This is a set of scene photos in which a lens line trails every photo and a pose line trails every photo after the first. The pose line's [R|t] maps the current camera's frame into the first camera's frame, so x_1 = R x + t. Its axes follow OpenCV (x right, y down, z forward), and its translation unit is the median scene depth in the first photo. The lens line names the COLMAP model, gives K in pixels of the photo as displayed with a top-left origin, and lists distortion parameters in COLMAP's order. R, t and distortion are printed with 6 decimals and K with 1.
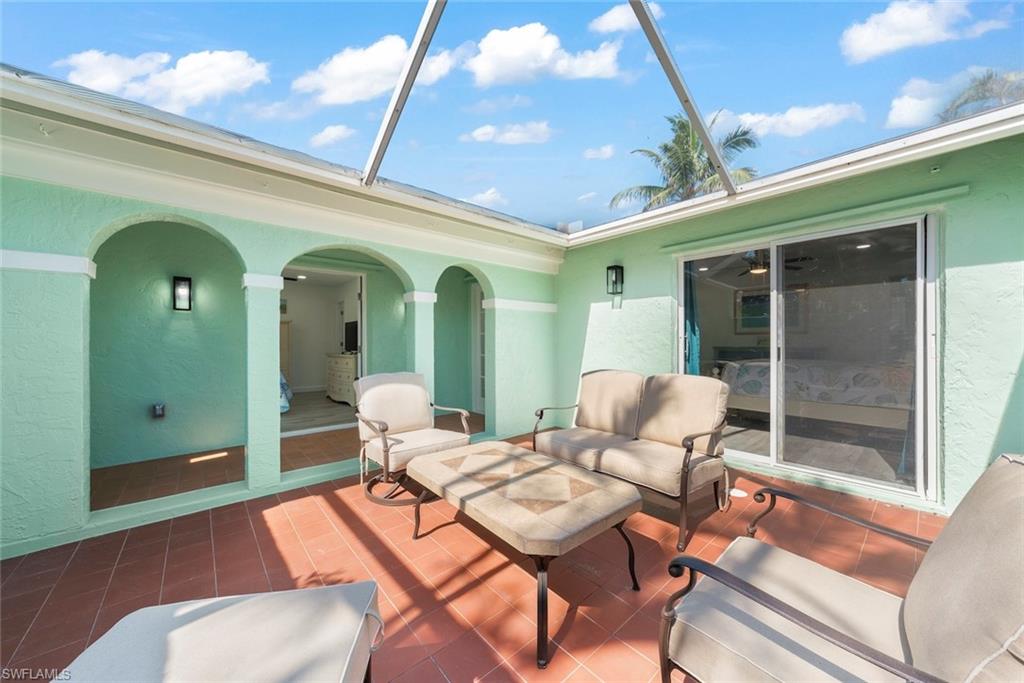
lens RADIAL K [[358.3, 0, 509.6], [0, 358.3, 344.0], [0, 0, 1]] dist [-0.000608, -0.000101]
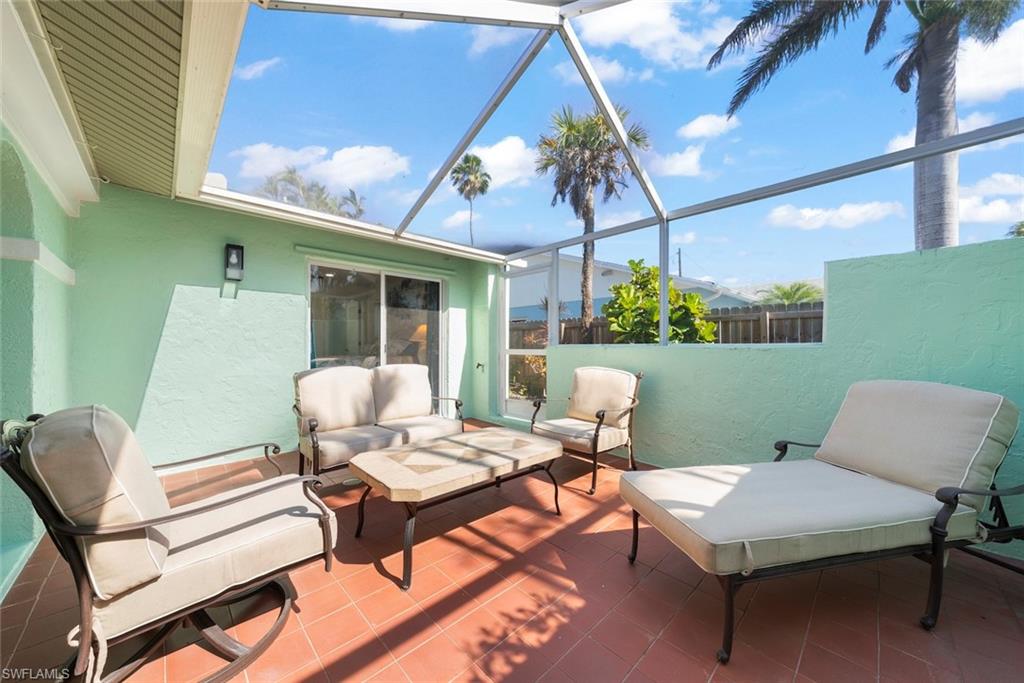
lens RADIAL K [[358.3, 0, 509.6], [0, 358.3, 344.0], [0, 0, 1]] dist [-0.000608, -0.000101]
pose [[-0.052540, 0.004012, 0.998611, -0.910873], [0.008112, 0.999961, -0.003590, 0.020082], [-0.998586, 0.007912, -0.052571, 0.714373]]
